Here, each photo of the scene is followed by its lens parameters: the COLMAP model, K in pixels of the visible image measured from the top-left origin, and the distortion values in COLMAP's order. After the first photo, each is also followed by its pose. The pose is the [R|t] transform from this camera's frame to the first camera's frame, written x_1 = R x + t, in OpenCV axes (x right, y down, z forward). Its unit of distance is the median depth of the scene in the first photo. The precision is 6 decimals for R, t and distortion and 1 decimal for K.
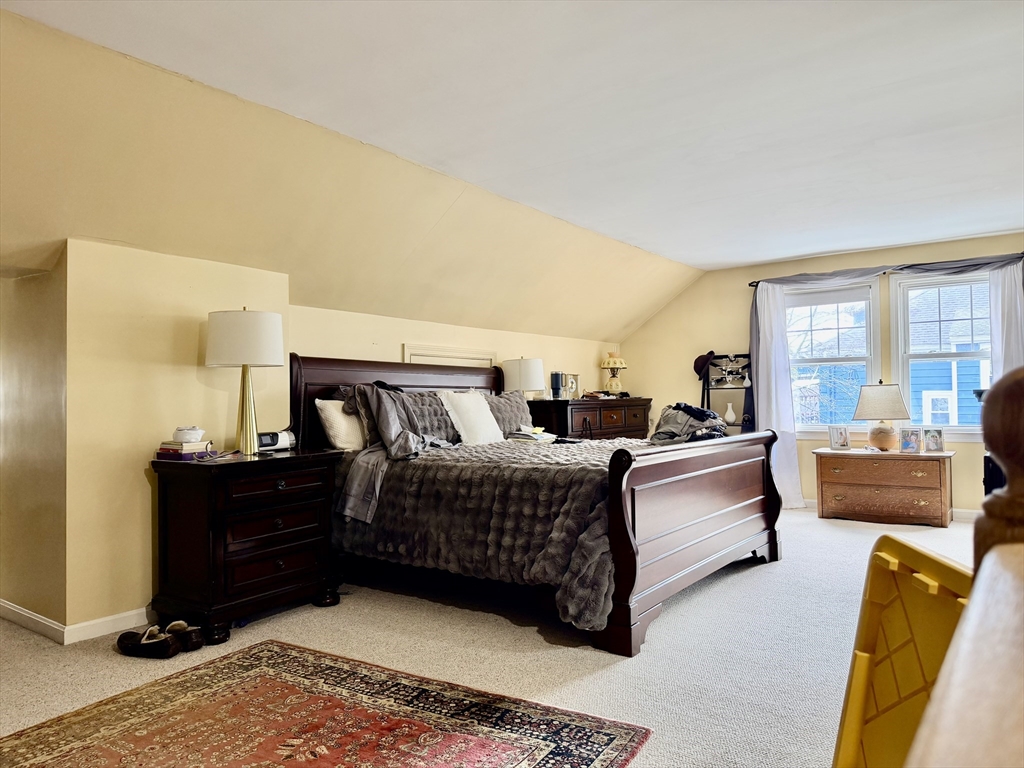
lens RADIAL K [[727.4, 0, 512.0], [0, 727.4, 384.0], [0, 0, 1]] dist [0.137787, -0.230231]
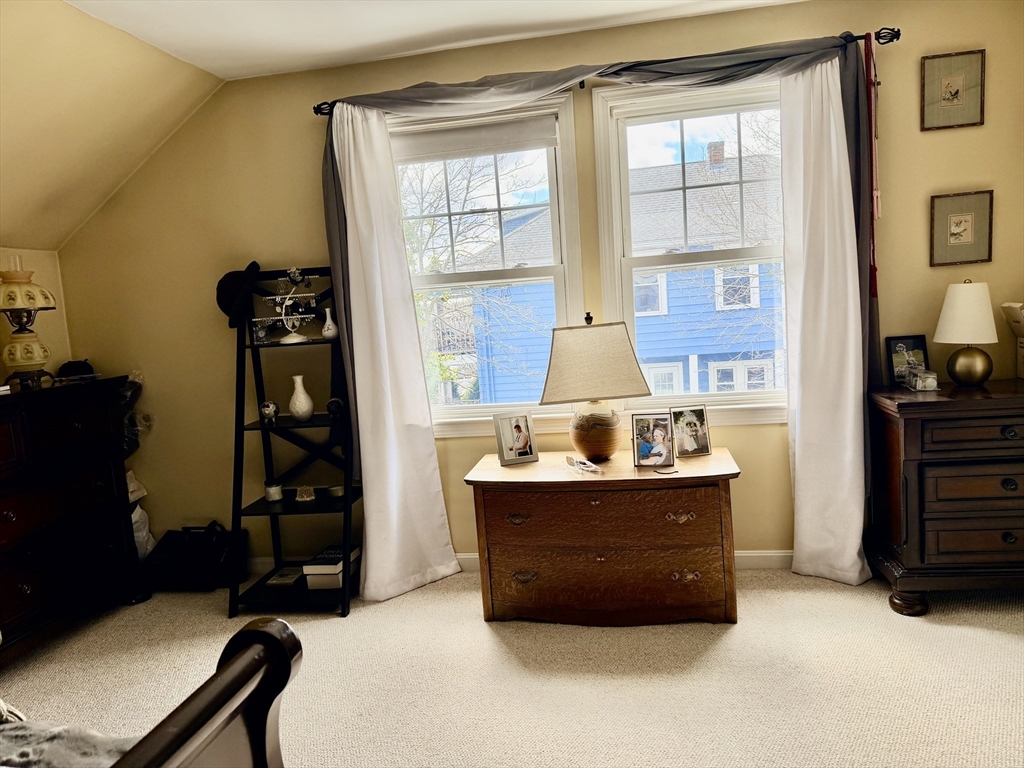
lens RADIAL K [[727.4, 0, 512.0], [0, 727.4, 384.0], [0, 0, 1]] dist [0.137787, -0.230231]
pose [[0.896117, -0.098163, 0.432827, 0.387802], [0.050710, 0.991493, 0.119877, -0.030774], [-0.440912, -0.085475, 0.893471, 0.945393]]
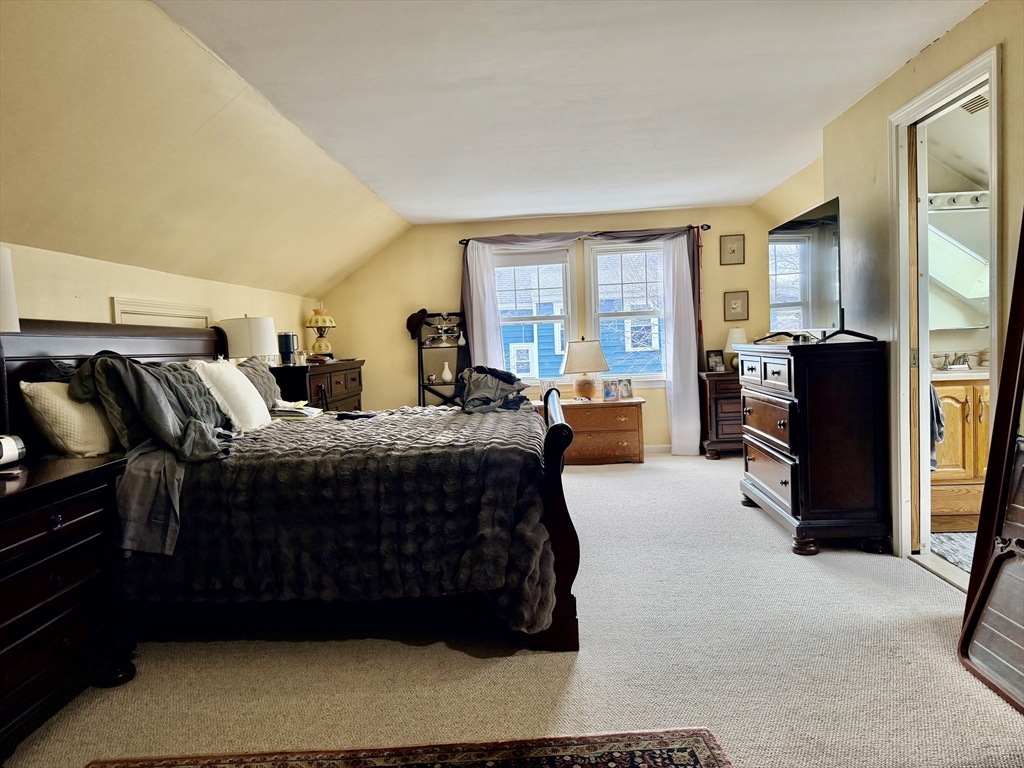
lens RADIAL K [[727.4, 0, 512.0], [0, 727.4, 384.0], [0, 0, 1]] dist [0.137787, -0.230231]
pose [[0.837404, -0.052812, 0.544027, -0.295064], [0.019389, 0.997565, 0.066996, -0.015397], [-0.546240, -0.045554, 0.836389, 0.230277]]
